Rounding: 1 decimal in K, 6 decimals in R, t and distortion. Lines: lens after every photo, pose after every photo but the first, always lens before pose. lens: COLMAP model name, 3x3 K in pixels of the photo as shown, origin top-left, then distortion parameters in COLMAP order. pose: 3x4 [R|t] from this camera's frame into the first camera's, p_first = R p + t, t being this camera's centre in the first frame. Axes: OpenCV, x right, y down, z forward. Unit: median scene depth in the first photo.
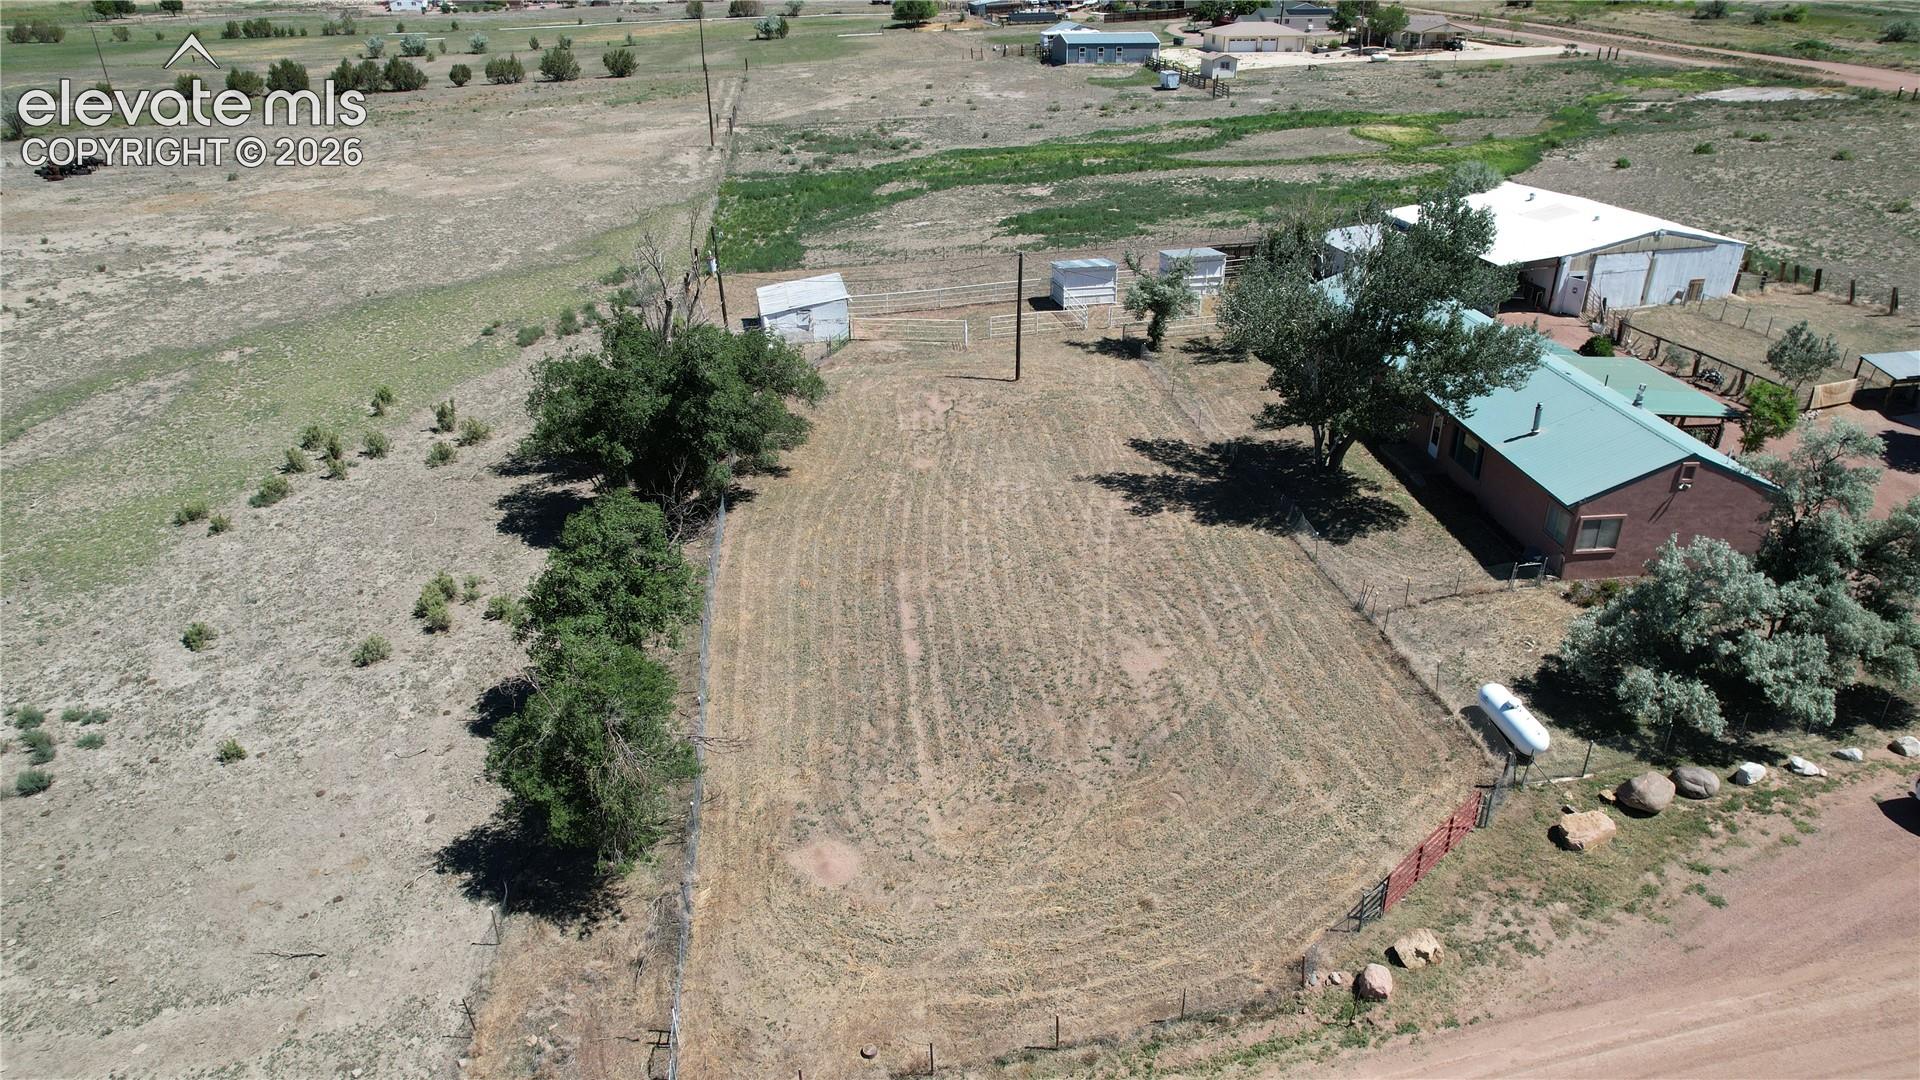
lens RADIAL K [[1225.0, 0, 972.3], [0, 1225.0, 538.3], [0, 0, 1]] dist [-0.061817, 0.062407]
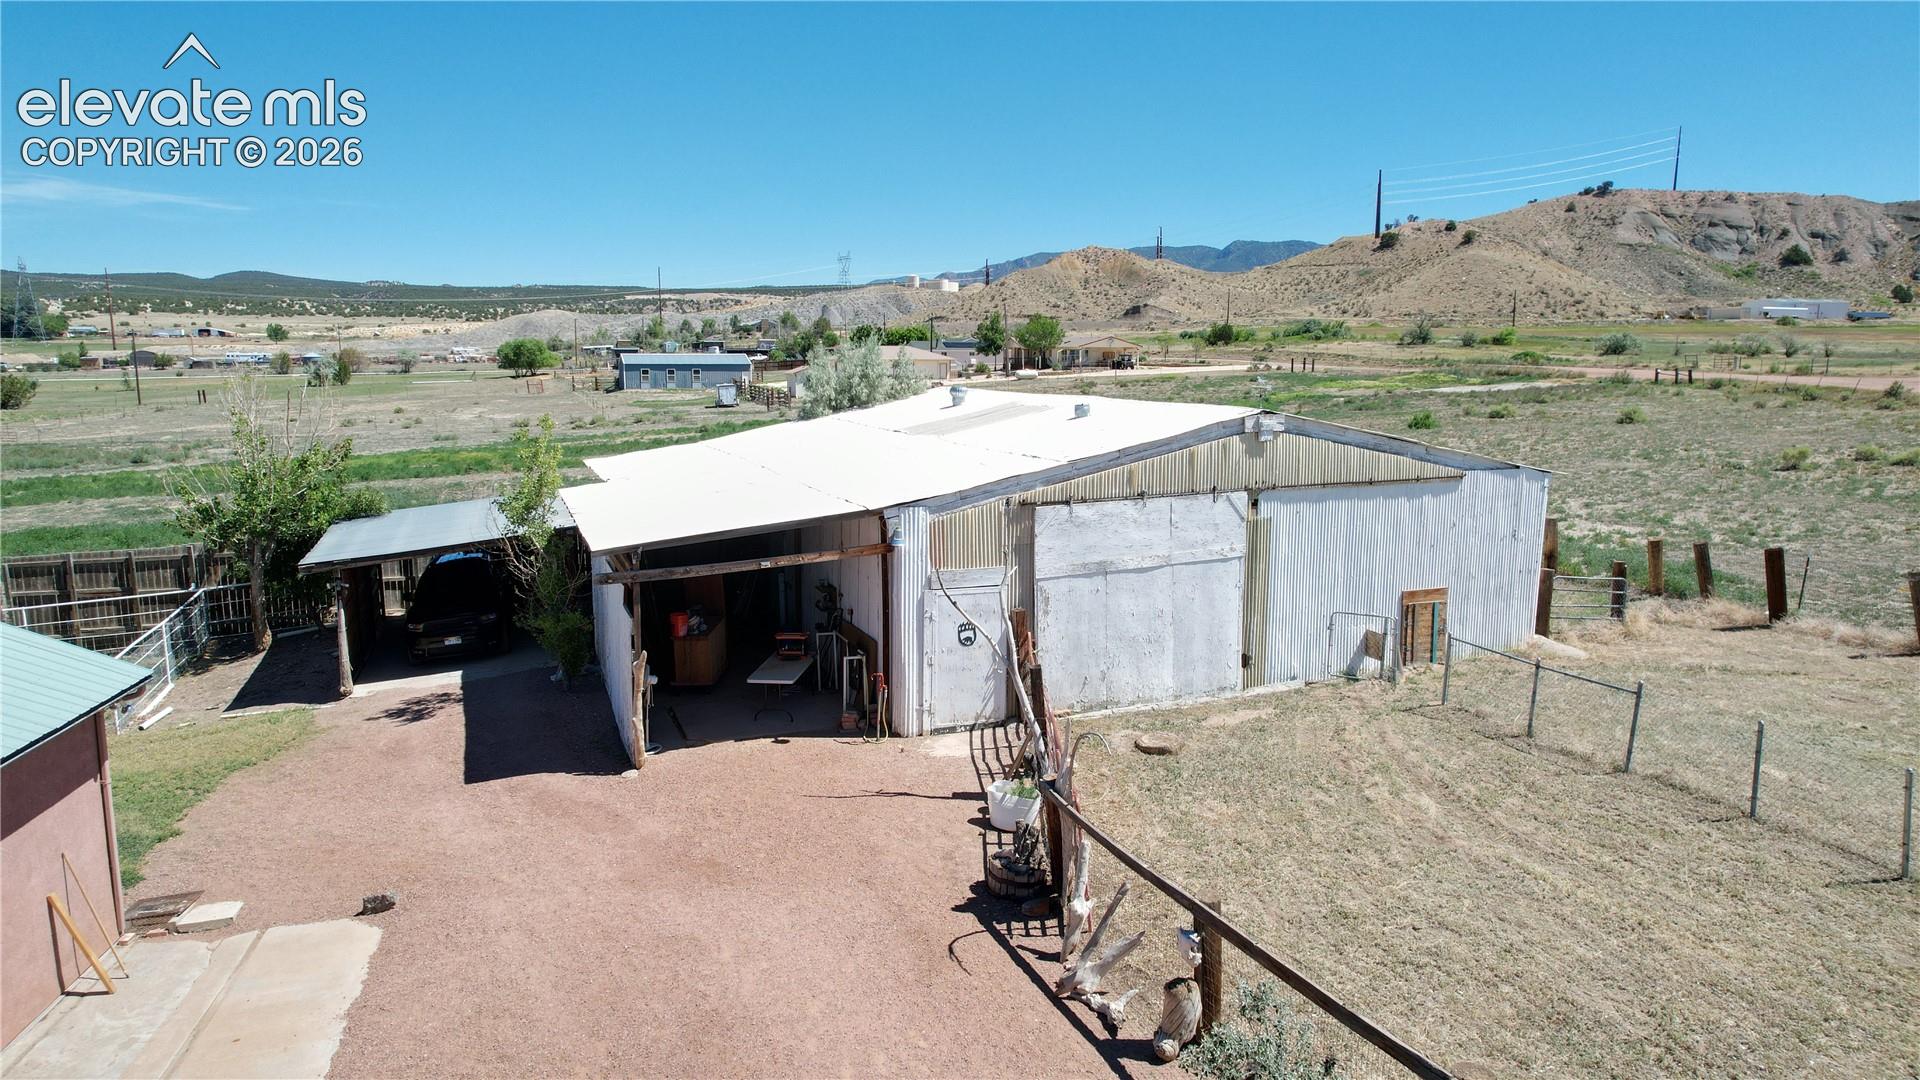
lens RADIAL K [[1225.0, 0, 957.7], [0, 1225.0, 531.8], [0, 0, 1]] dist [-0.061817, 0.062407]
pose [[0.990035, -0.020149, 0.139371, 0.466363], [0.063104, 0.948254, -0.311177, -0.149171], [-0.125889, 0.316871, 0.940077, 0.761821]]
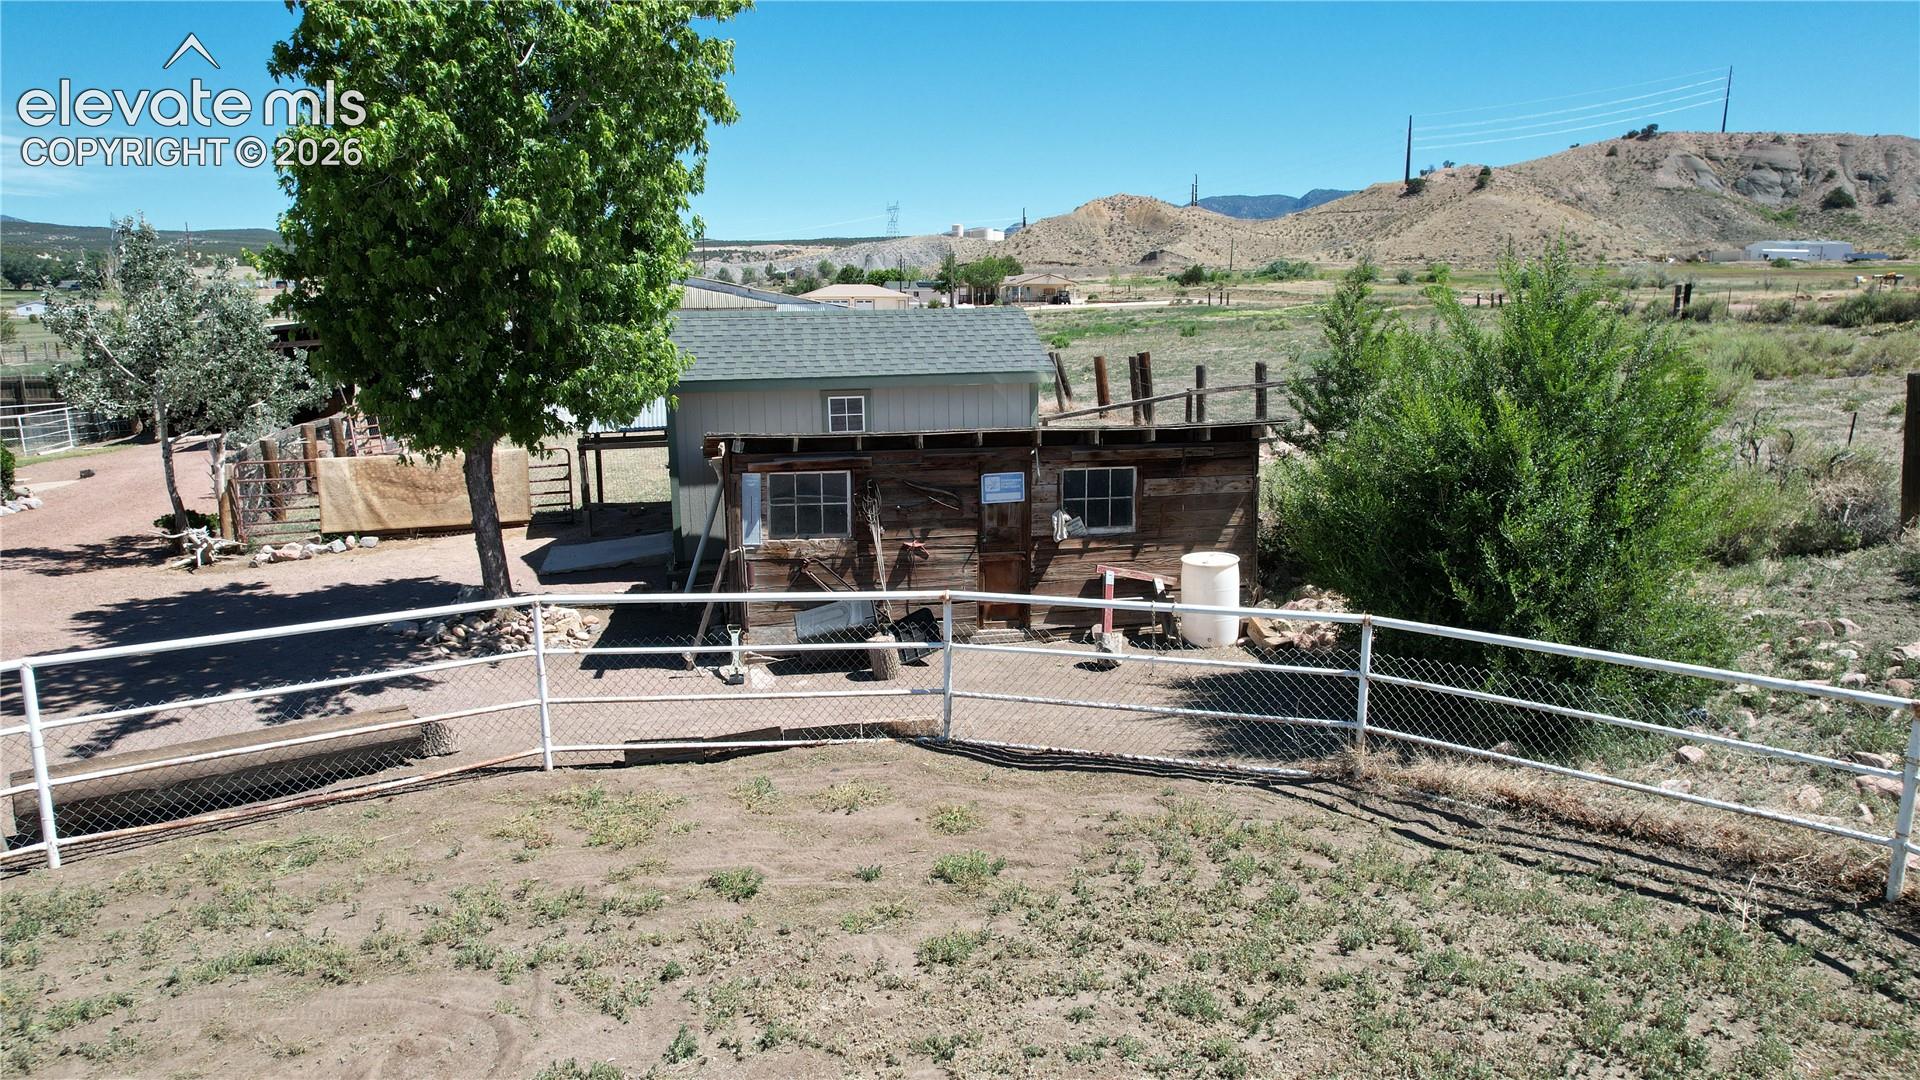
lens RADIAL K [[1225.0, 0, 963.3], [0, 1225.0, 541.0], [0, 0, 1]] dist [-0.061817, 0.062407]
pose [[0.996299, -0.018263, 0.083989, 0.671415], [0.040477, 0.961722, -0.271023, -0.011674], [-0.075824, 0.273419, 0.958902, 0.557048]]
